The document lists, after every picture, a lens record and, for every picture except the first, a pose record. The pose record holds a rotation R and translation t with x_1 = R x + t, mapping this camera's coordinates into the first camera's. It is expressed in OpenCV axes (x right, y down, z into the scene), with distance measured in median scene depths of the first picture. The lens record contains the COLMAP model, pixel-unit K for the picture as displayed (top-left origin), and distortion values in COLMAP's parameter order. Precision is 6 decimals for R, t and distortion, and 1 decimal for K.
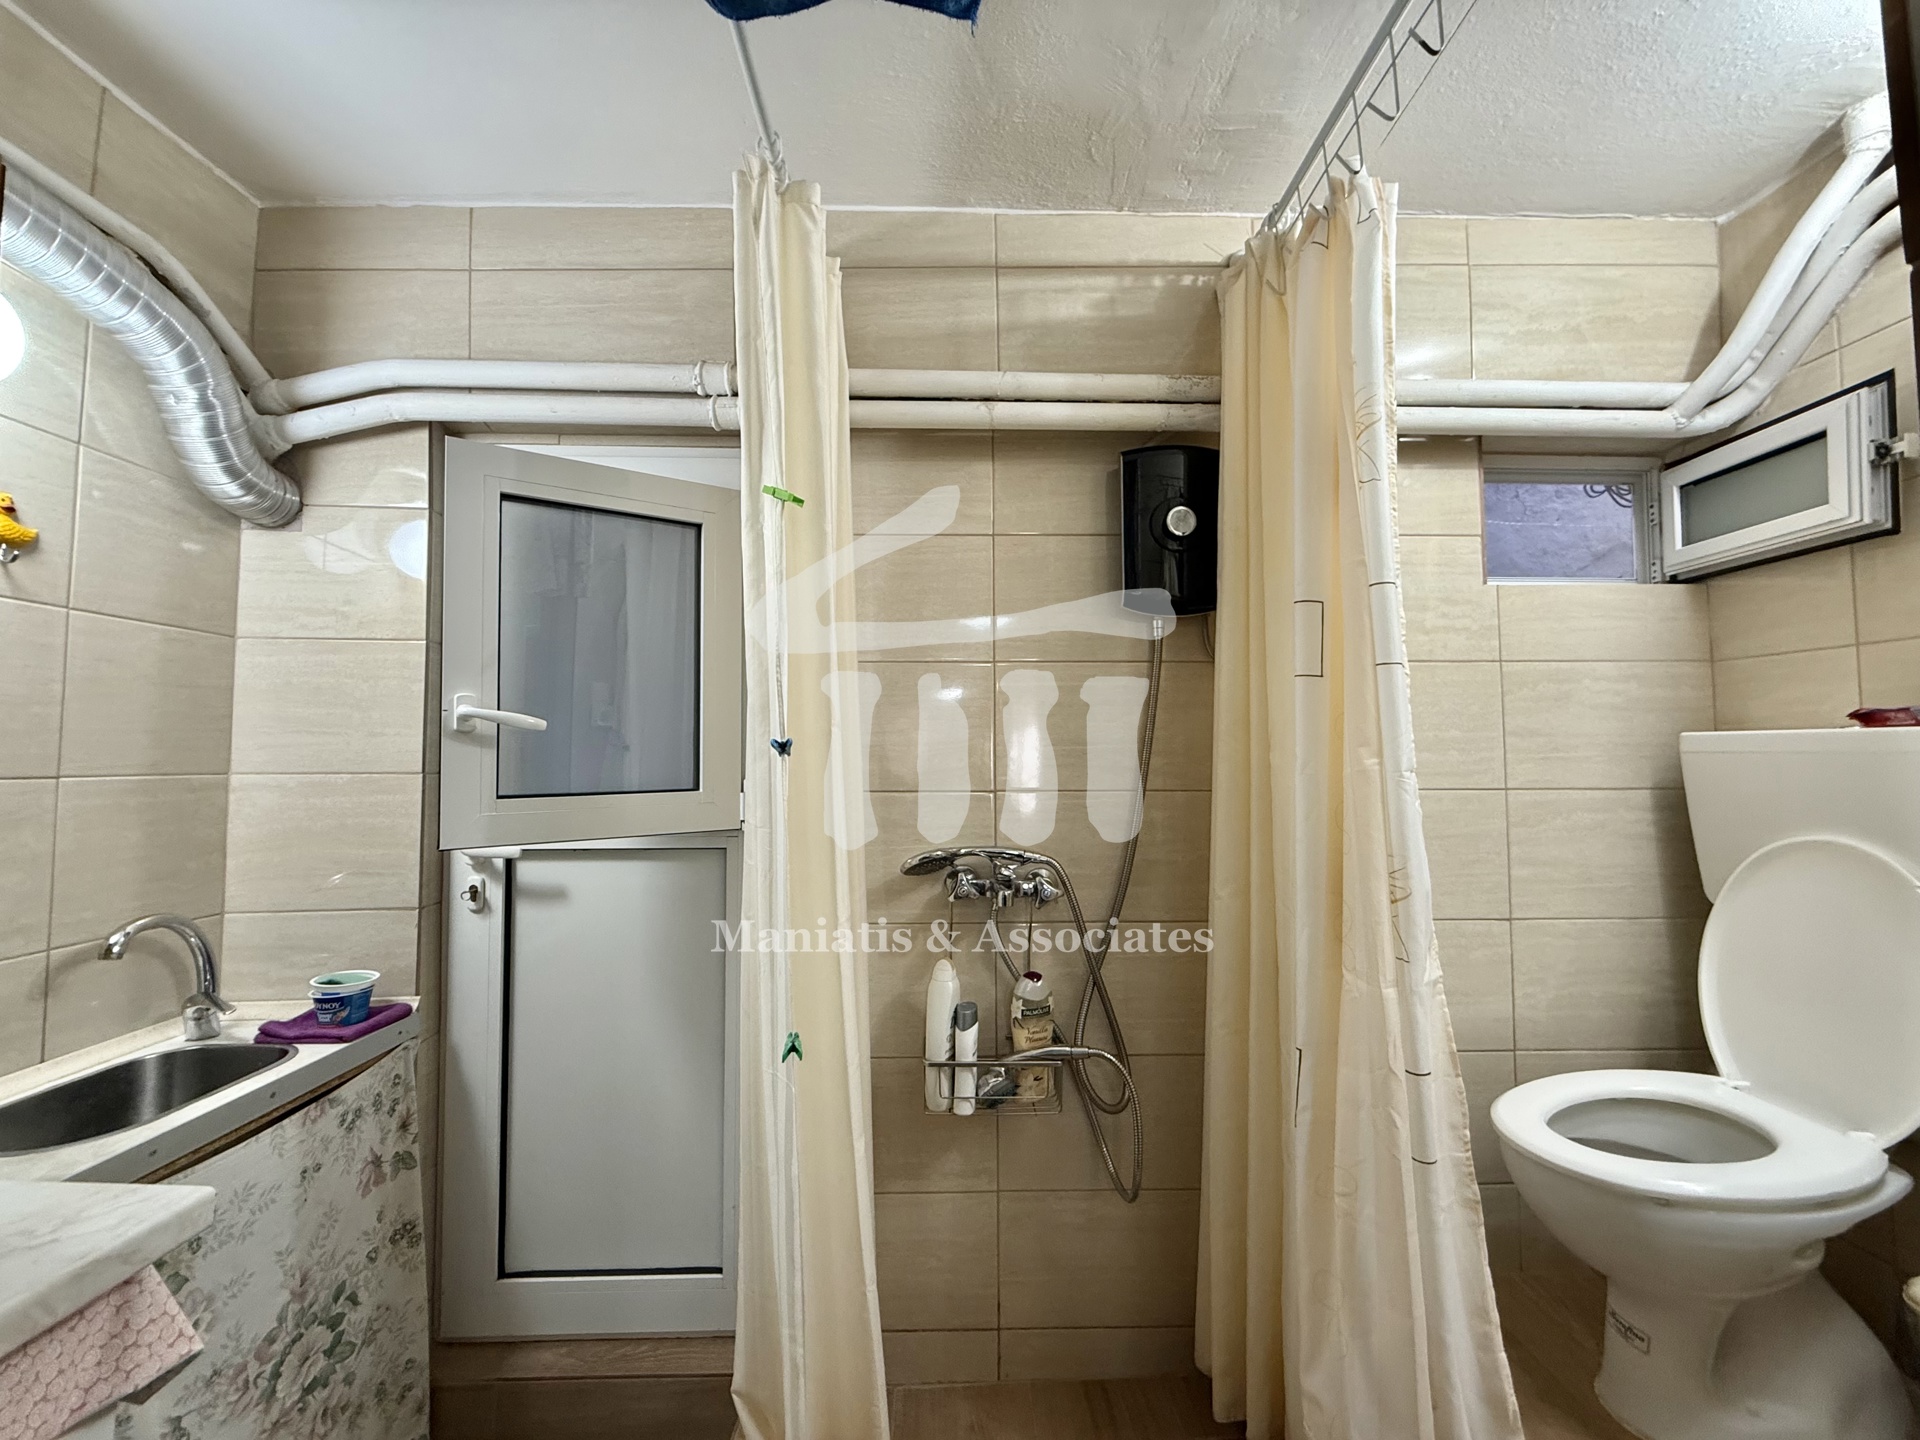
lens RADIAL K [[769.3, 0, 950.7], [0, 769.3, 721.0], [0, 0, 1]] dist [-0.000693, -0.000004]
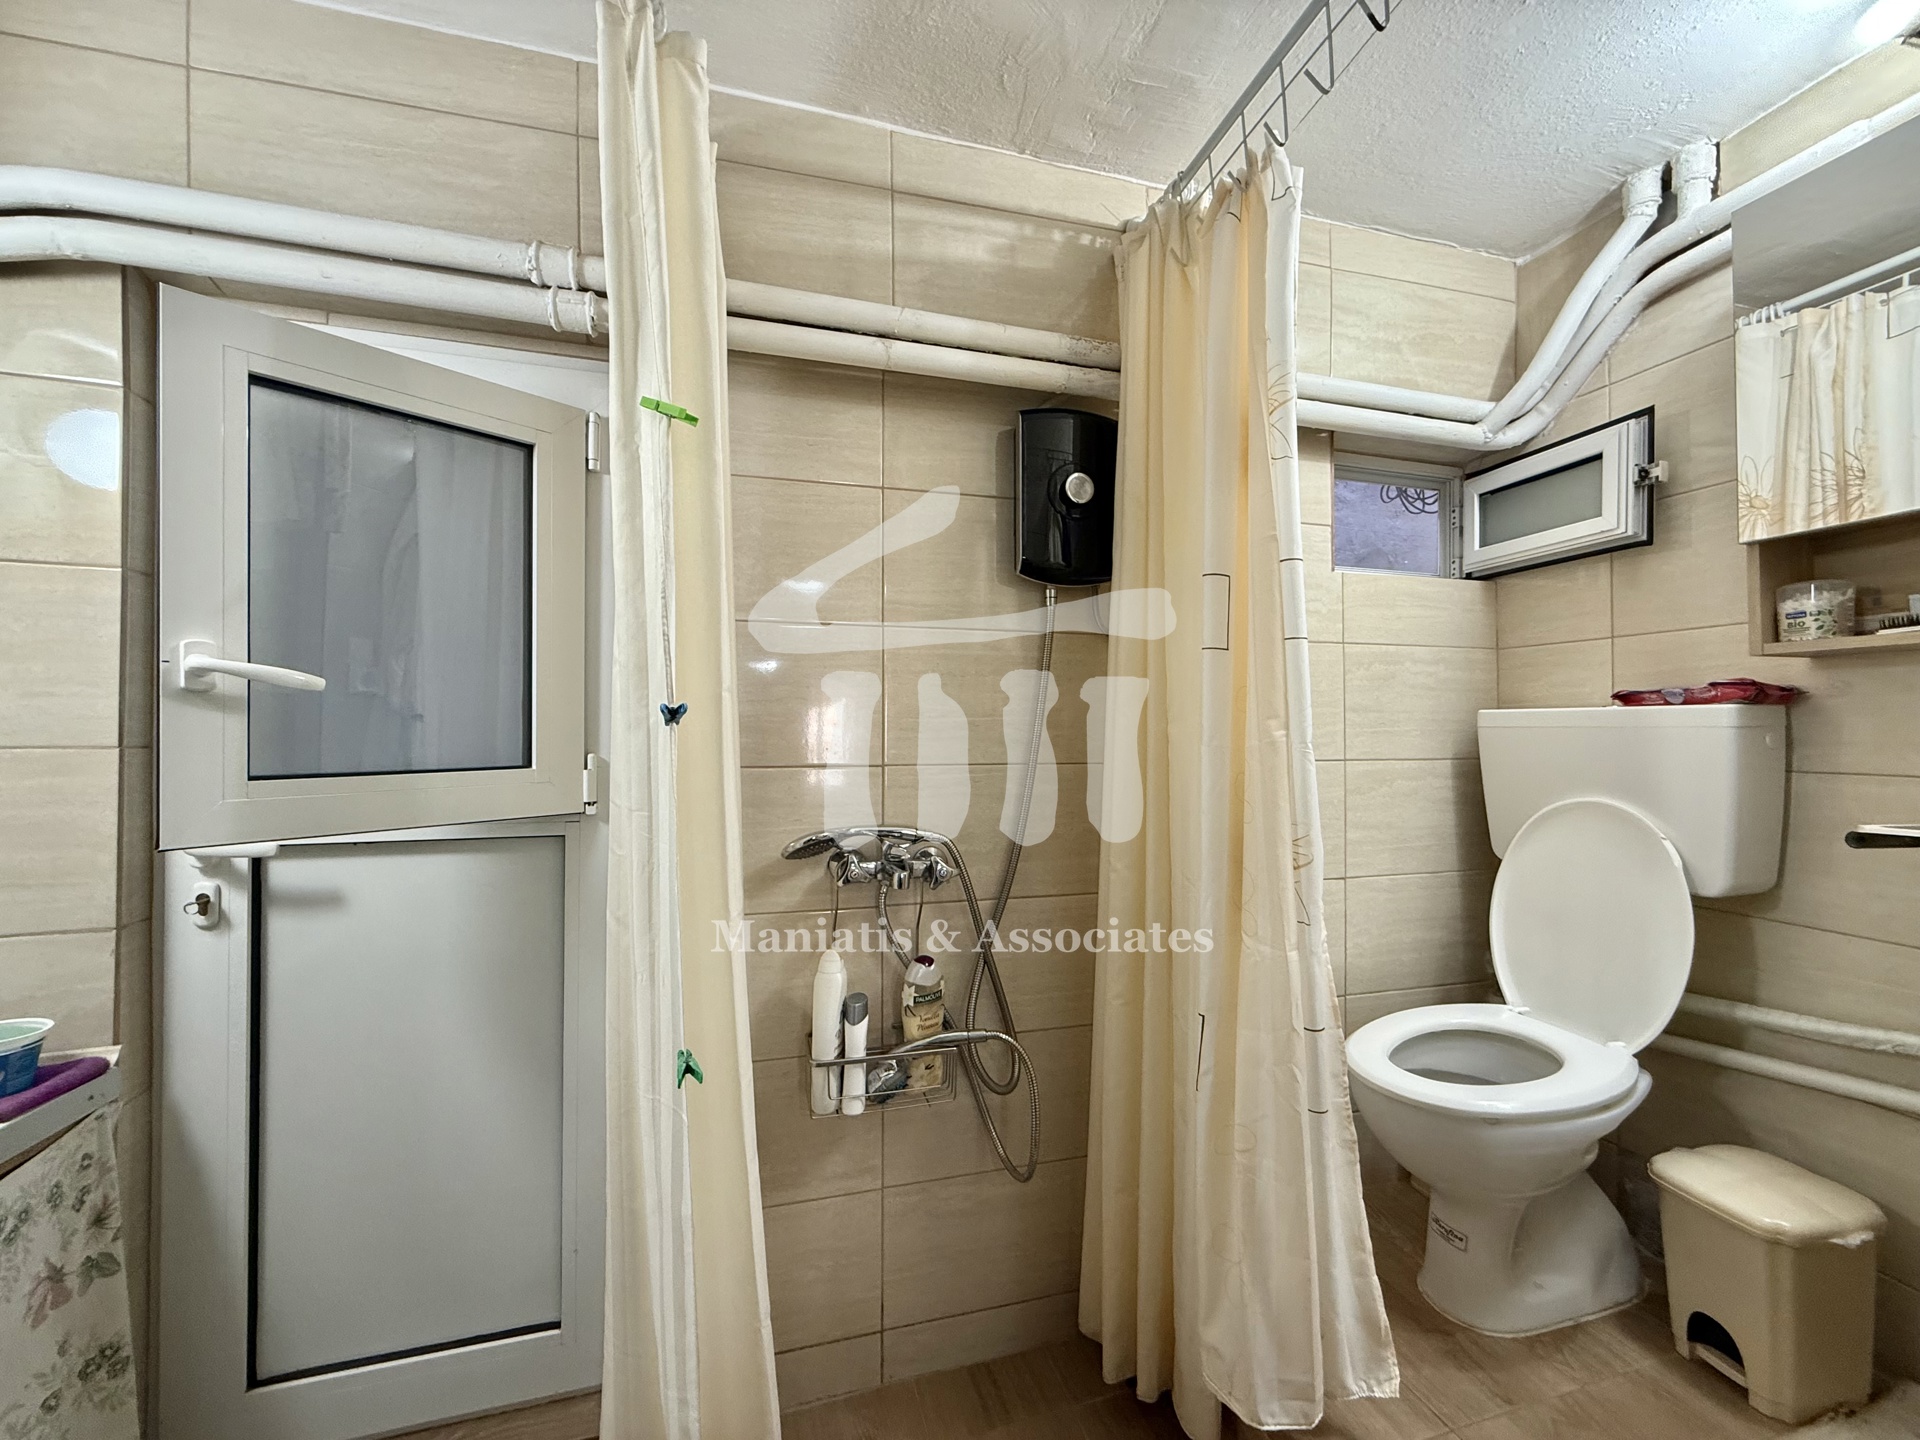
lens RADIAL K [[769.3, 0, 953.4], [0, 769.3, 720.7], [0, 0, 1]] dist [-0.000693, -0.000004]
pose [[0.967967, 0.006656, 0.250988, -0.098703], [-0.014360, 0.999480, 0.028878, 0.009584], [-0.250665, -0.031557, 0.967559, 0.086584]]
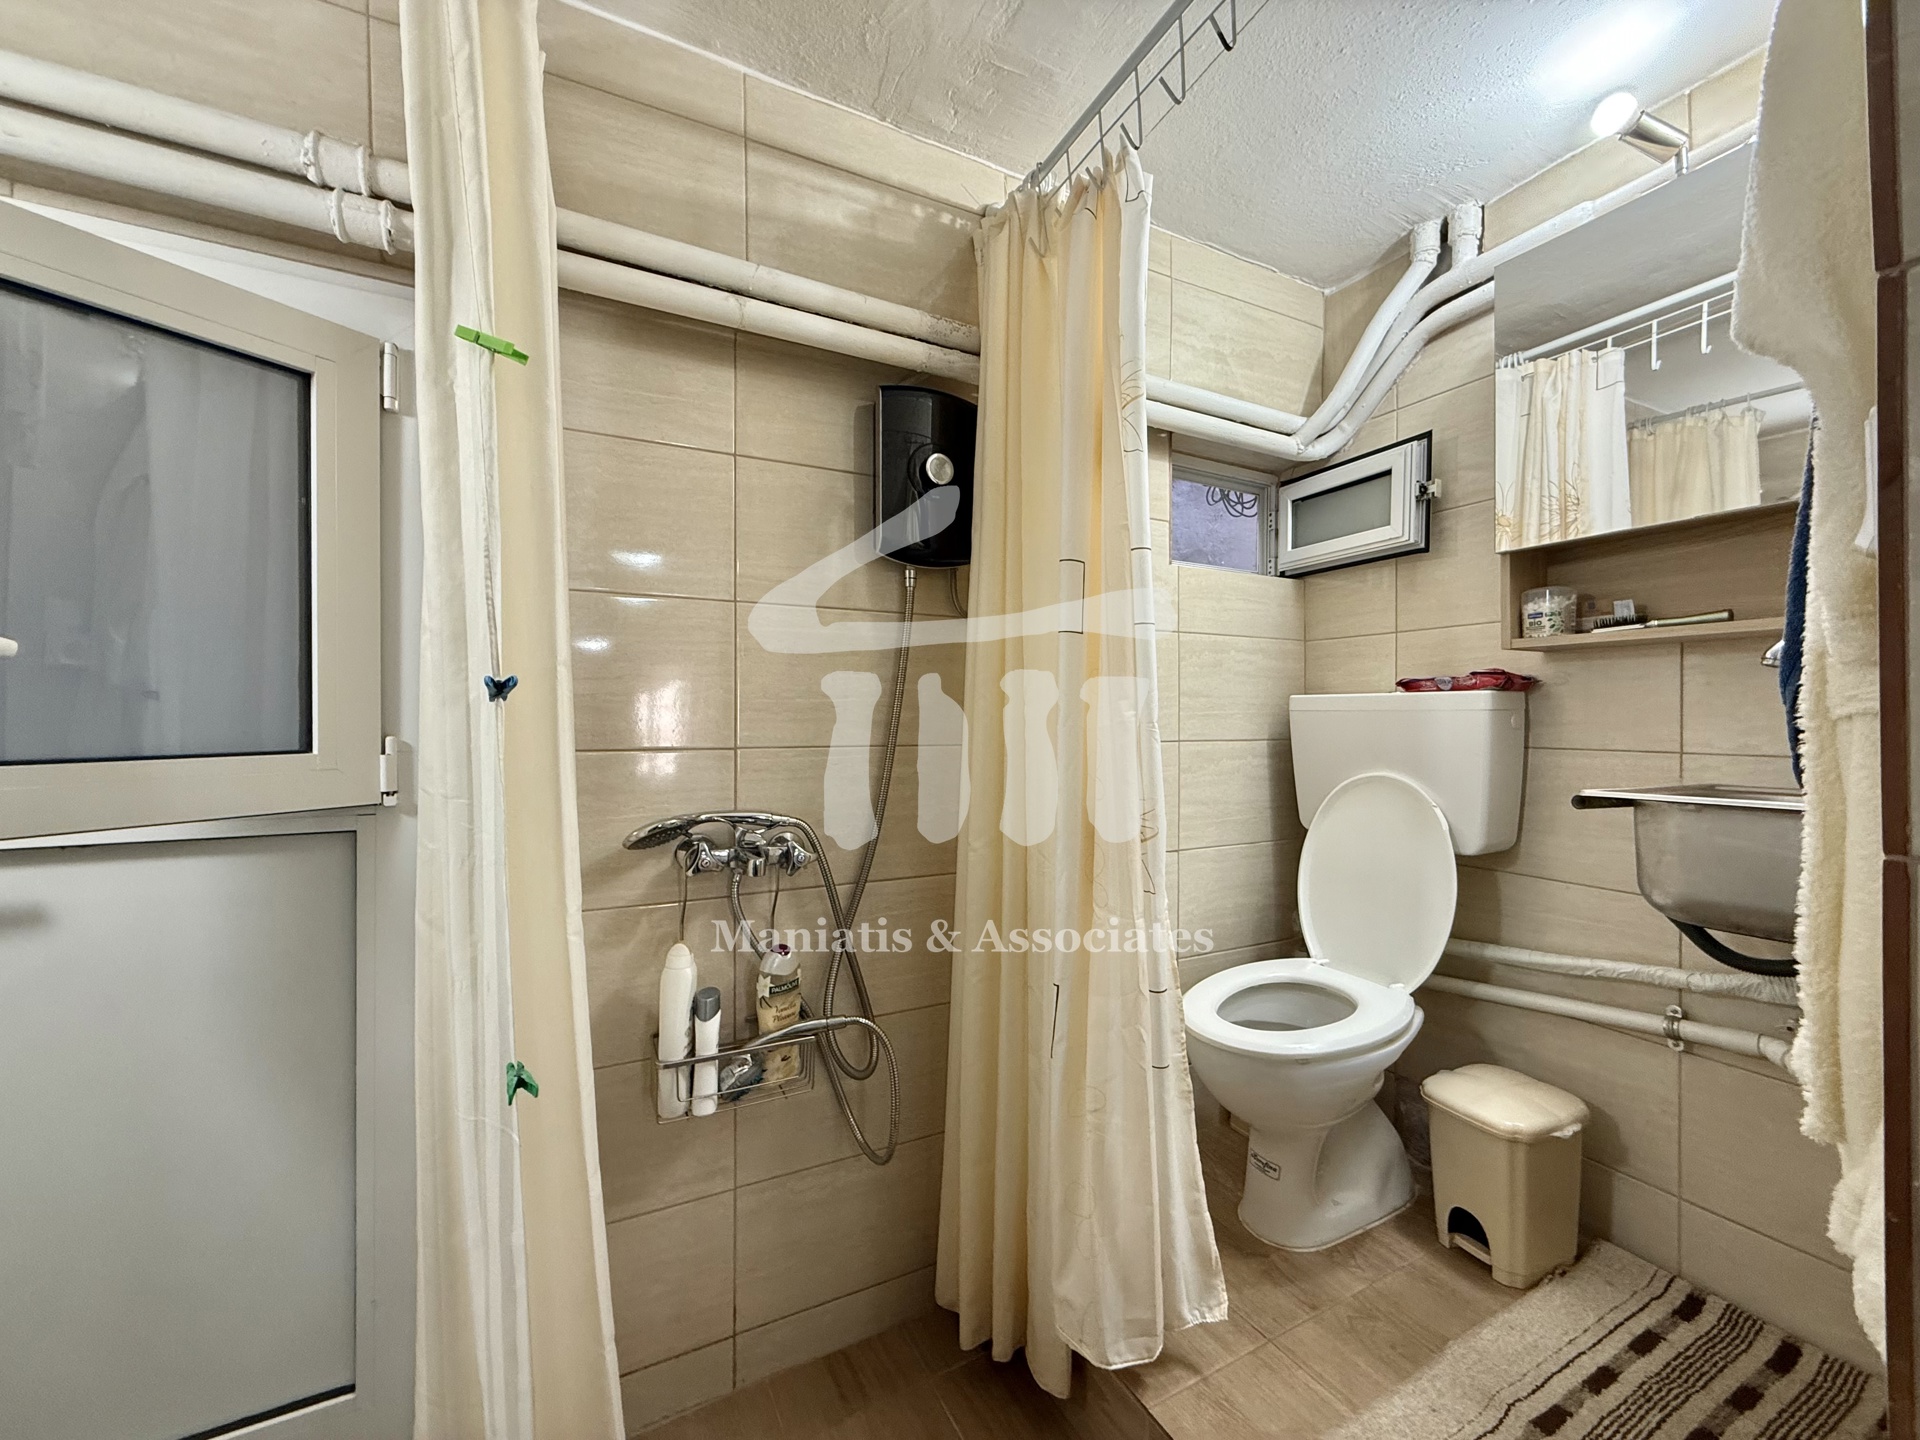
lens RADIAL K [[769.3, 0, 954.7], [0, 769.3, 720.3], [0, 0, 1]] dist [-0.000693, -0.000004]
pose [[0.896771, 0.003436, 0.442482, -0.113203], [-0.024031, 0.998872, 0.040947, 0.017989], [-0.441842, -0.047354, 0.895842, 0.104309]]
